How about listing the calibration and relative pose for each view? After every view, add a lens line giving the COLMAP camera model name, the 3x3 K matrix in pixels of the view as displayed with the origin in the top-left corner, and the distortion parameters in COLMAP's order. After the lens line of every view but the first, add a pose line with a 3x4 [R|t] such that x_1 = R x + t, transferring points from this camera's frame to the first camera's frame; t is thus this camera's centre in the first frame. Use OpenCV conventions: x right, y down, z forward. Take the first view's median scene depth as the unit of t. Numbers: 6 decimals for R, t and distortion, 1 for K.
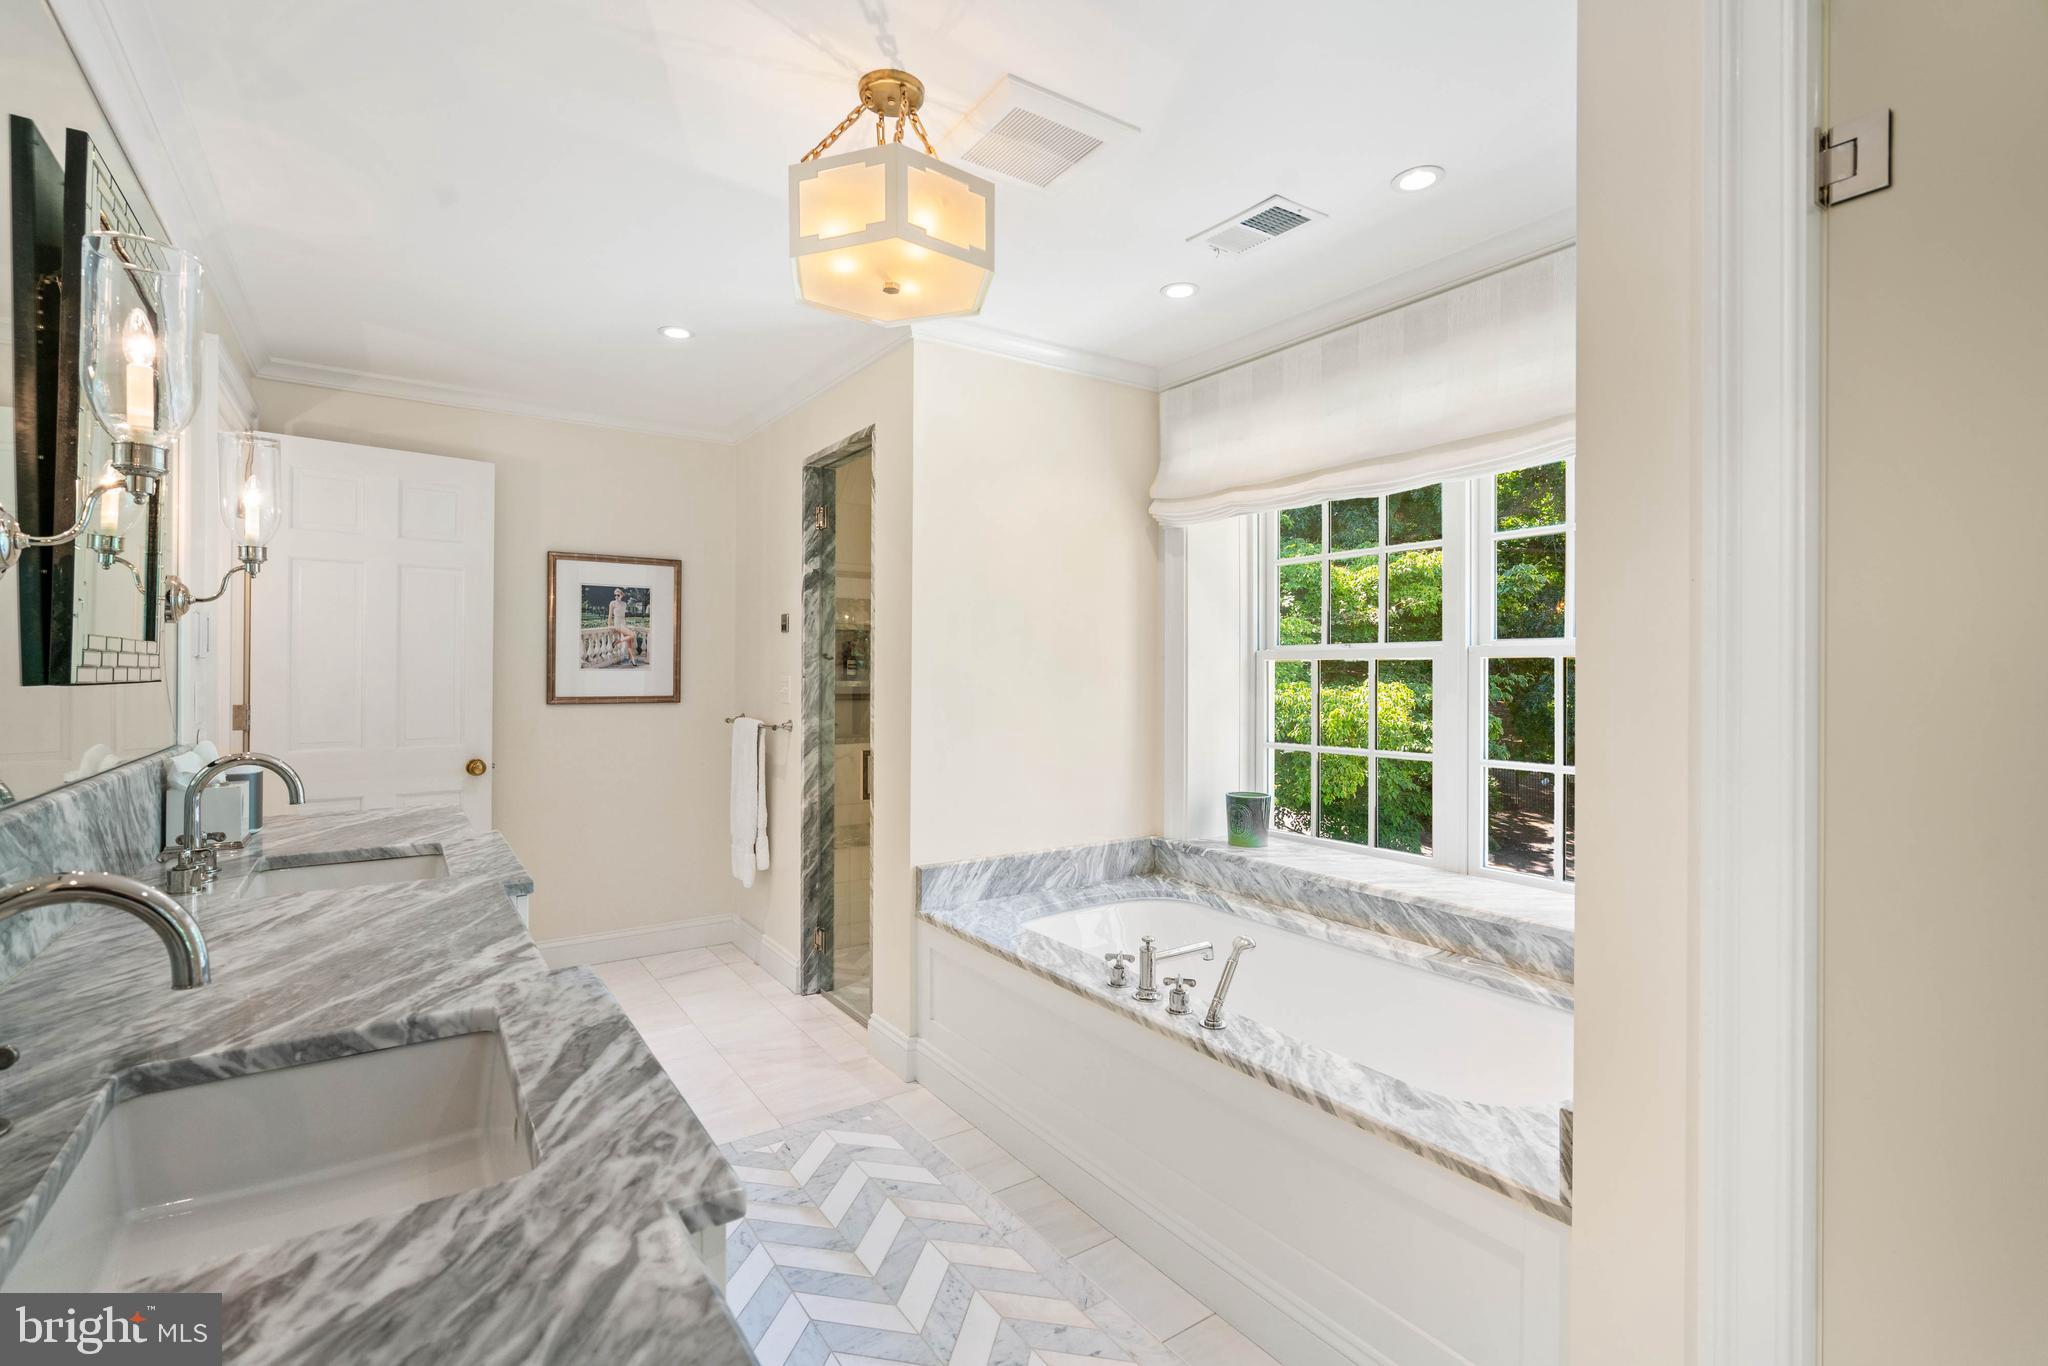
lens RADIAL K [[926.2, 0, 1017.6], [0, 926.2, 673.4], [0, 0, 1]] dist [-0.009942, 0.003769]
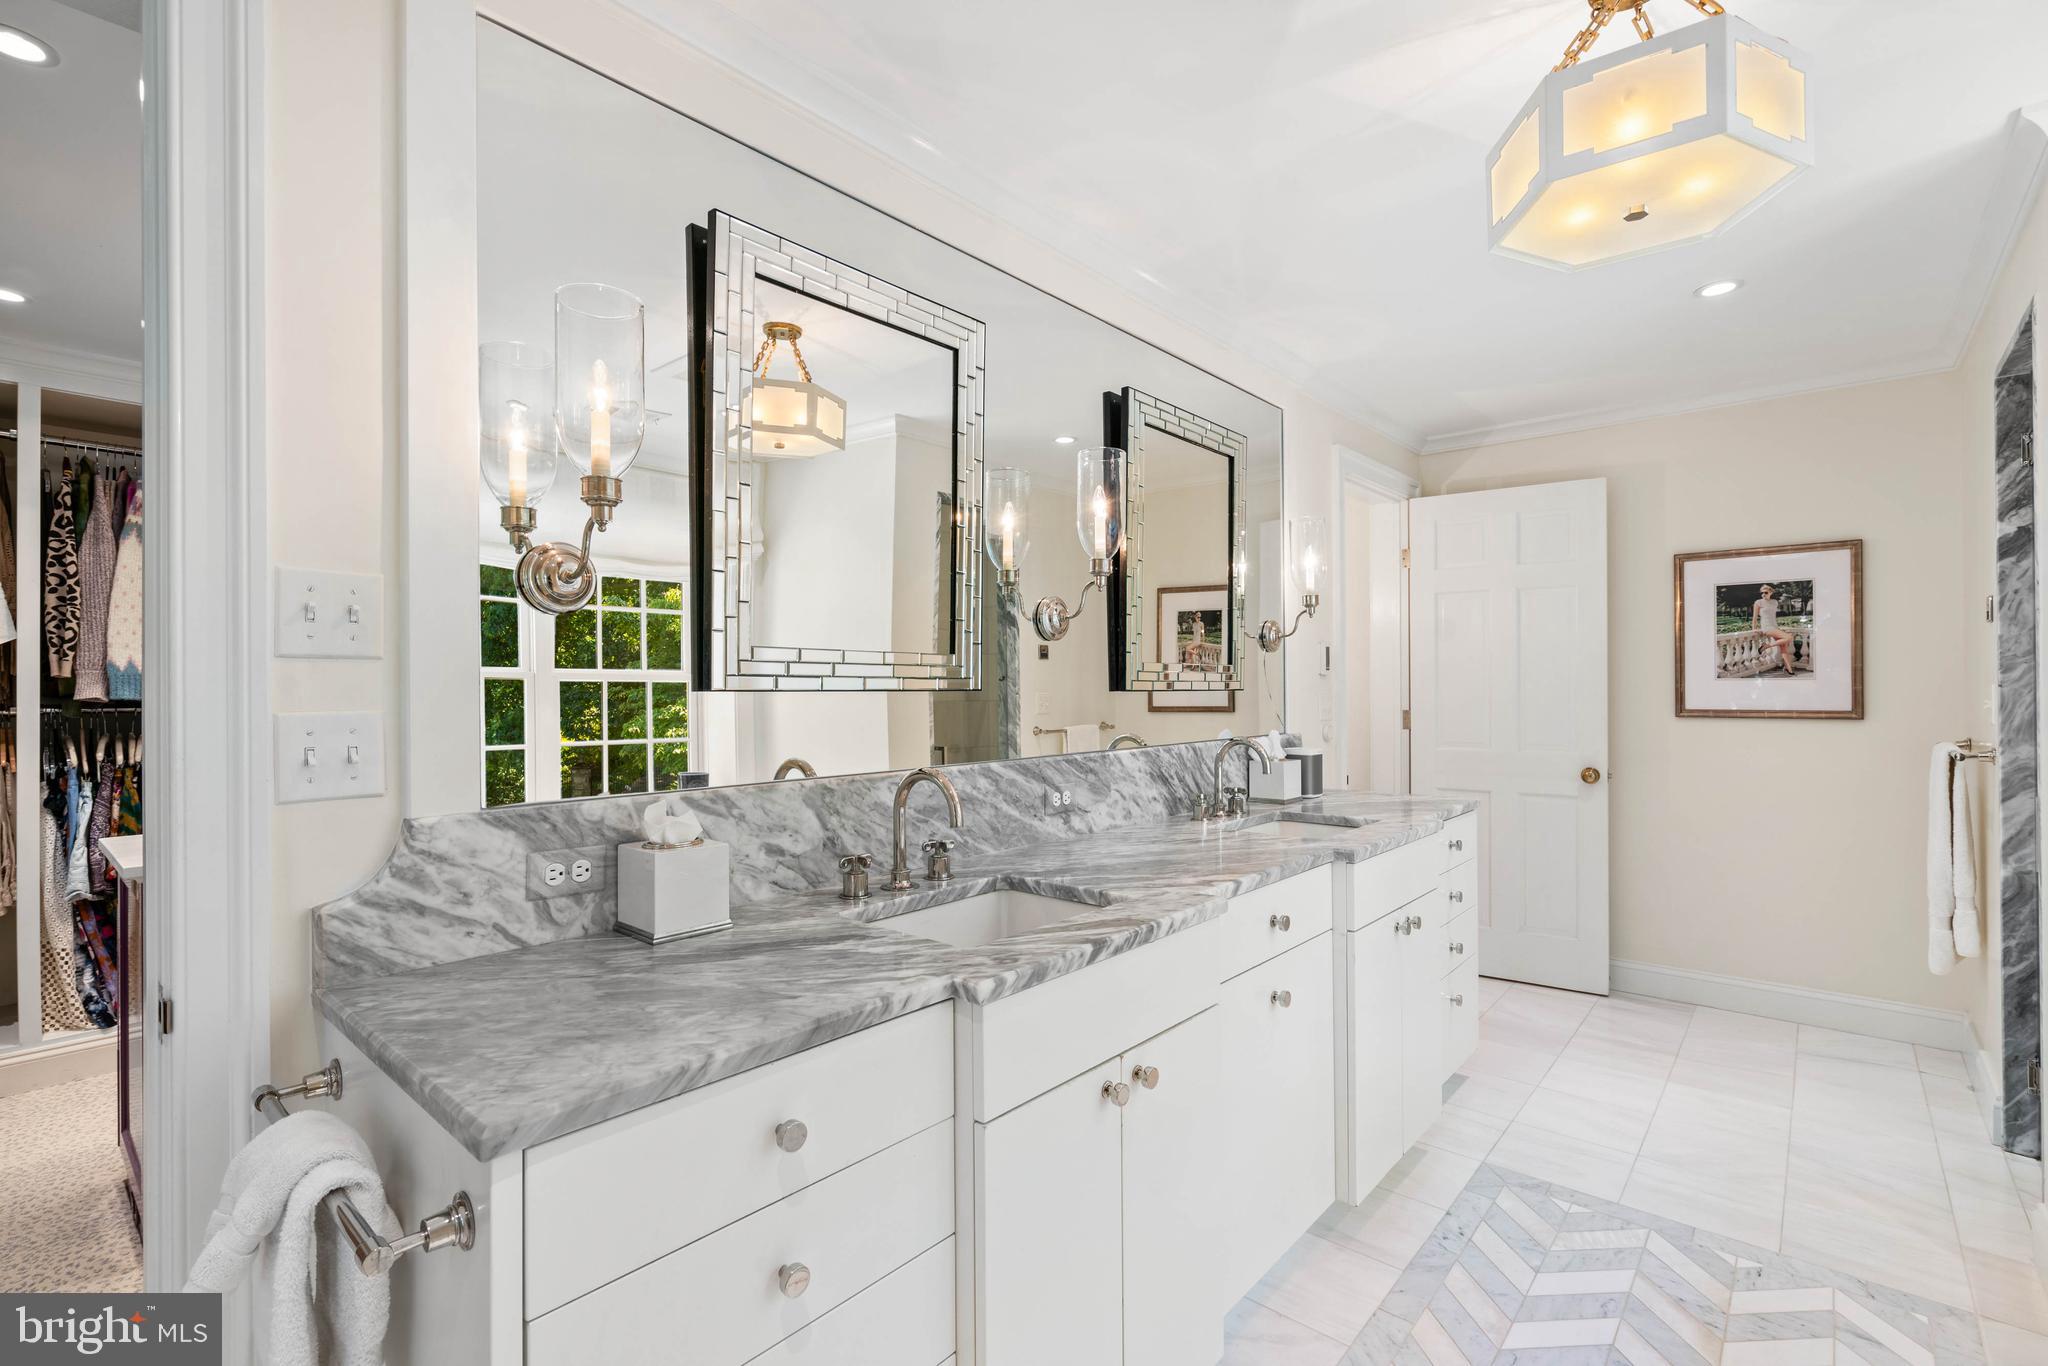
lens RADIAL K [[926.2, 0, 1015.4], [0, 926.2, 684.2], [0, 0, 1]] dist [-0.009942, 0.003769]
pose [[0.240931, -0.008096, -0.970509, 0.292468], [0.004846, 0.999963, -0.007139, 0.004478], [0.970530, -0.002983, 0.240961, 0.143174]]
